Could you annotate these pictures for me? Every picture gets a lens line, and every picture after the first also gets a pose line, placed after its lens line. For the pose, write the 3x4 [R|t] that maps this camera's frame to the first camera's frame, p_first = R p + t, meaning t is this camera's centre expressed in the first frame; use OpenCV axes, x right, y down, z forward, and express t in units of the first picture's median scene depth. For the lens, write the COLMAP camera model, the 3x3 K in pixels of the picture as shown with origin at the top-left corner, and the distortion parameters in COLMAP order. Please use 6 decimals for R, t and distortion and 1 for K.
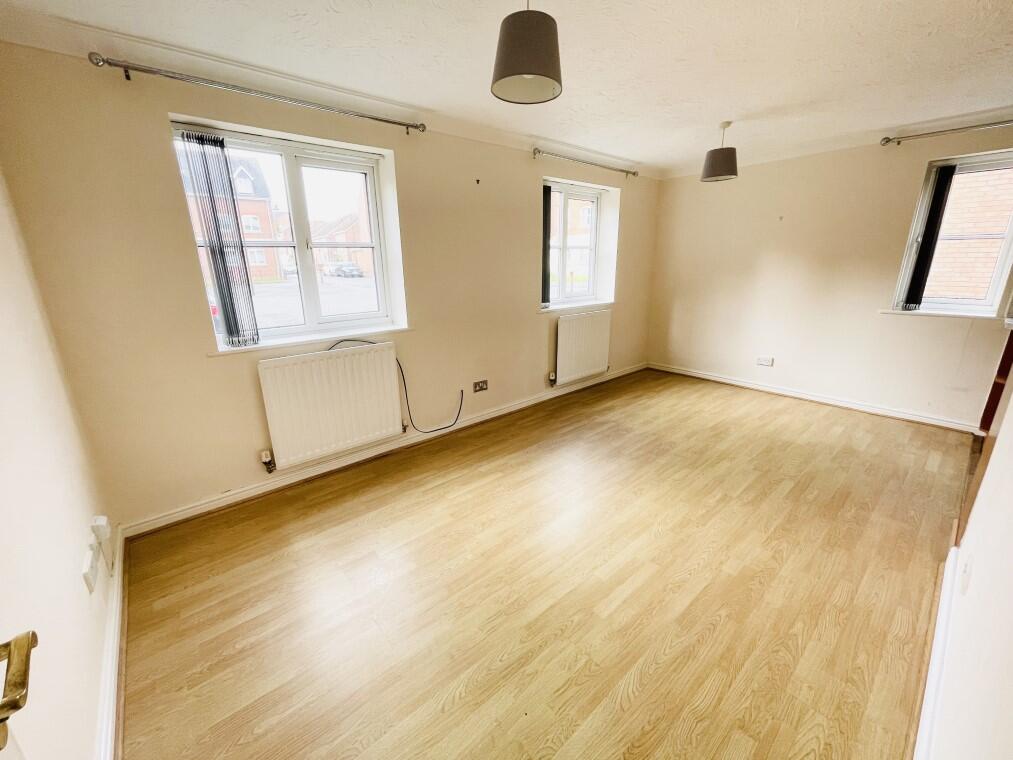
lens RADIAL K [[413.4, 0, 510.1], [0, 413.4, 370.2], [0, 0, 1]] dist [-0.000972, 0.000126]
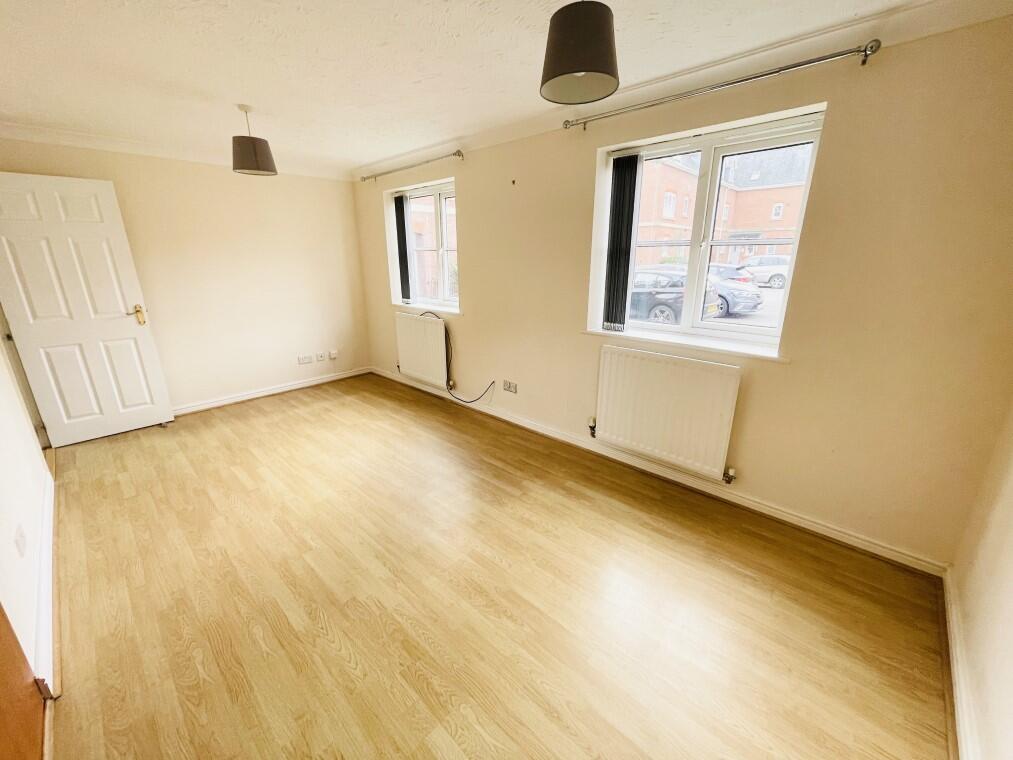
lens RADIAL K [[408.9, 0, 503.7], [0, 408.9, 380.6], [0, 0, 1]] dist [-0.001248, -0.000294]
pose [[0.087564, 0.307363, -0.947555, 1.195806], [-0.252593, 0.926972, 0.277345, -0.343698], [0.963602, 0.215060, 0.158807, 1.121528]]
